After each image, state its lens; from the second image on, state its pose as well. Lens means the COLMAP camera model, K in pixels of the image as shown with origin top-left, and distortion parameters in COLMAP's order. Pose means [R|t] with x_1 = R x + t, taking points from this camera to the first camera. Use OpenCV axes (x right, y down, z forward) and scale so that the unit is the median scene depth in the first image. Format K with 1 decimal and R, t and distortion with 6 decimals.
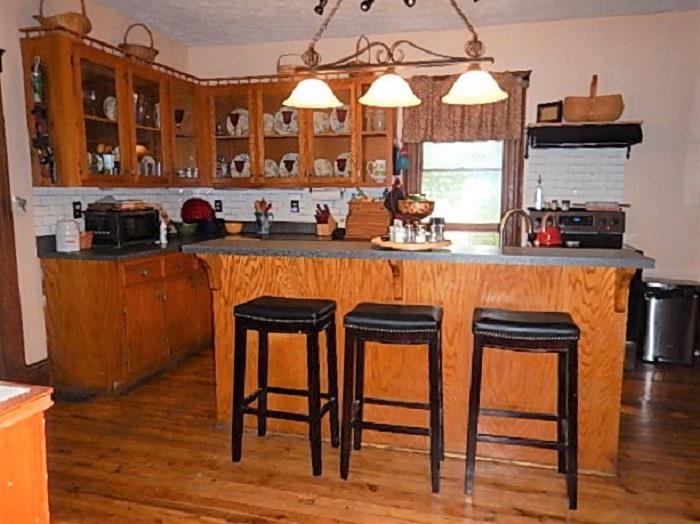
lens RADIAL K [[532.1, 0, 350.0], [0, 532.1, 262.0], [0, 0, 1]] dist [0.065317, -0.004479]
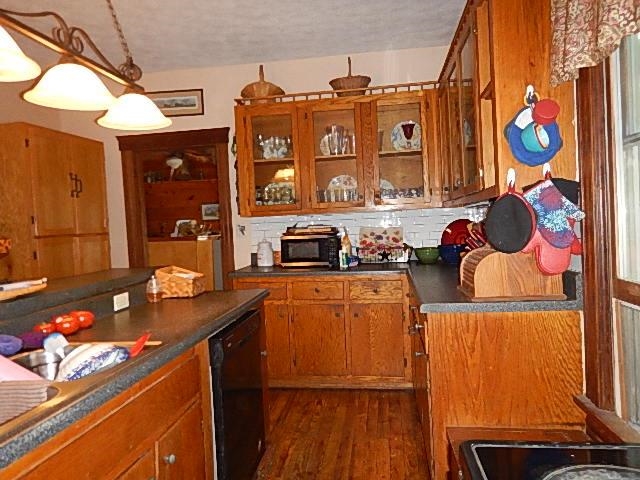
lens RADIAL K [[486.5, 0, 320.0], [0, 486.5, 240.0], [0, 0, 1]] dist [0.065317, -0.004479]
pose [[0.158796, 0.024716, -0.987002, 0.639892], [-0.097711, 0.995172, 0.009200, -0.106707], [0.982464, 0.094980, 0.160445, 0.955667]]
